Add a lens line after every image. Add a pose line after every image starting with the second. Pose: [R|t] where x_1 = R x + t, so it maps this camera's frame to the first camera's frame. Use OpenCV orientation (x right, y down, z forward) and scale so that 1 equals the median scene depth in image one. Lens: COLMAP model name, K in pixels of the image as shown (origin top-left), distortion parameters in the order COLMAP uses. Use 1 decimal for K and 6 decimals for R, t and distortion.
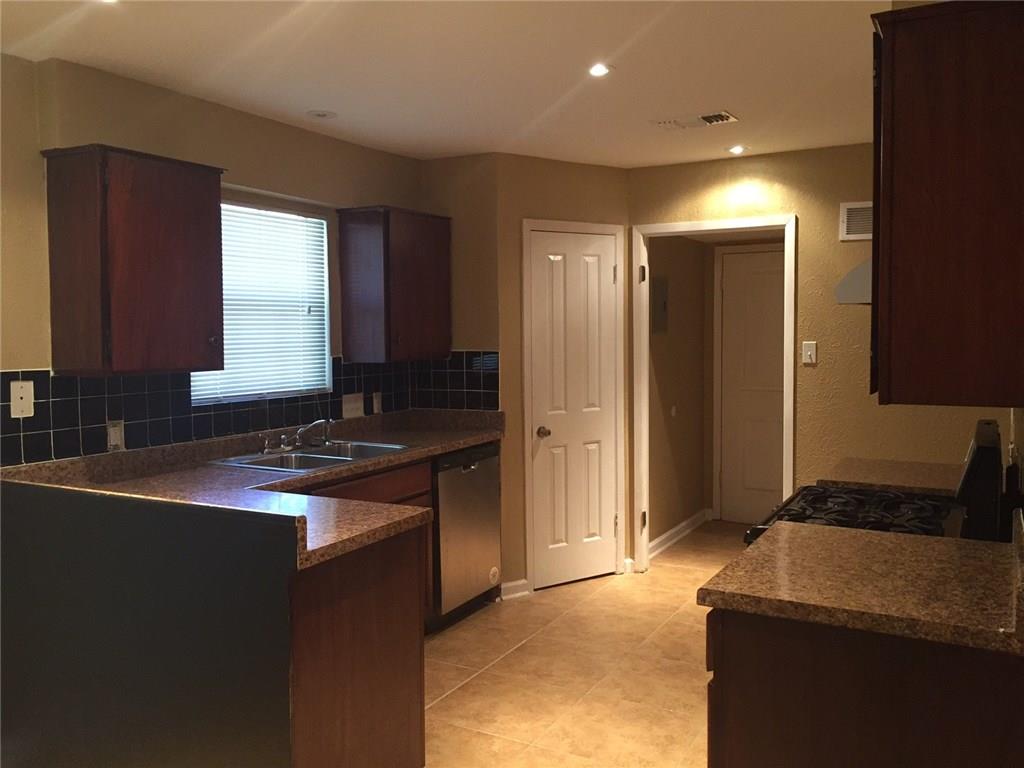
lens RADIAL K [[872.0, 0, 511.0], [0, 872.0, 381.8], [0, 0, 1]] dist [-0.021166, -0.041389]
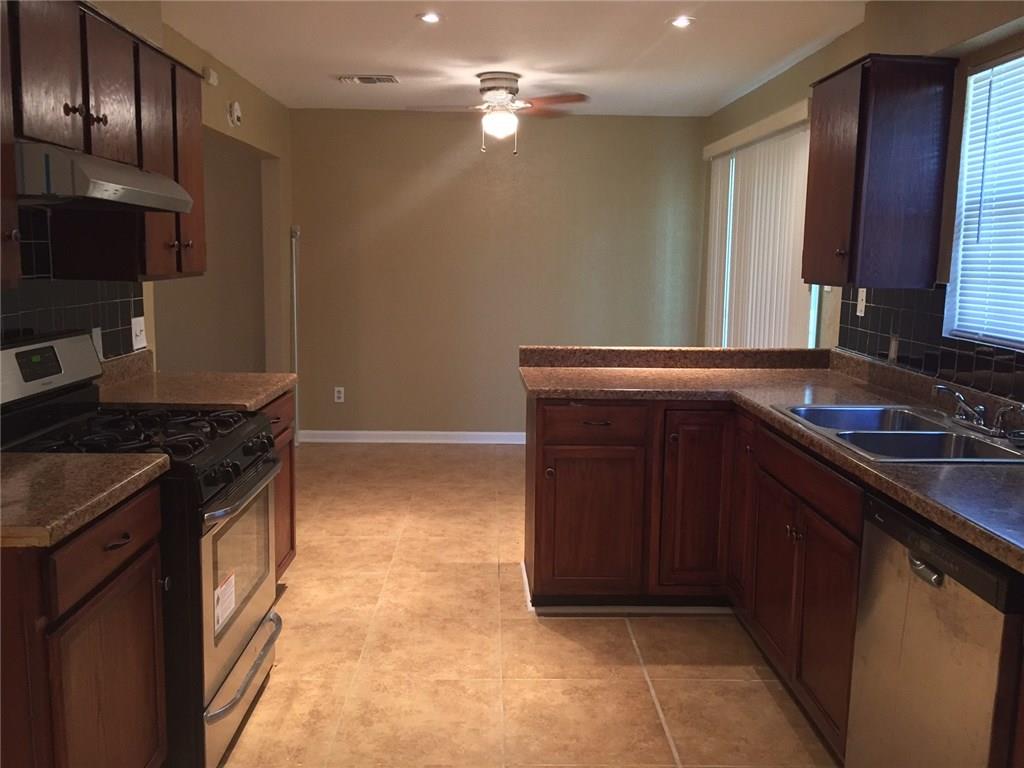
lens RADIAL K [[872.0, 0, 511.2], [0, 872.0, 382.5], [0, 0, 1]] dist [-0.021166, -0.041389]
pose [[-0.870326, 0.070331, -0.487429, 0.434779], [-0.033077, 0.979167, 0.200345, -0.089507], [0.491365, 0.190488, -0.849868, 1.667402]]
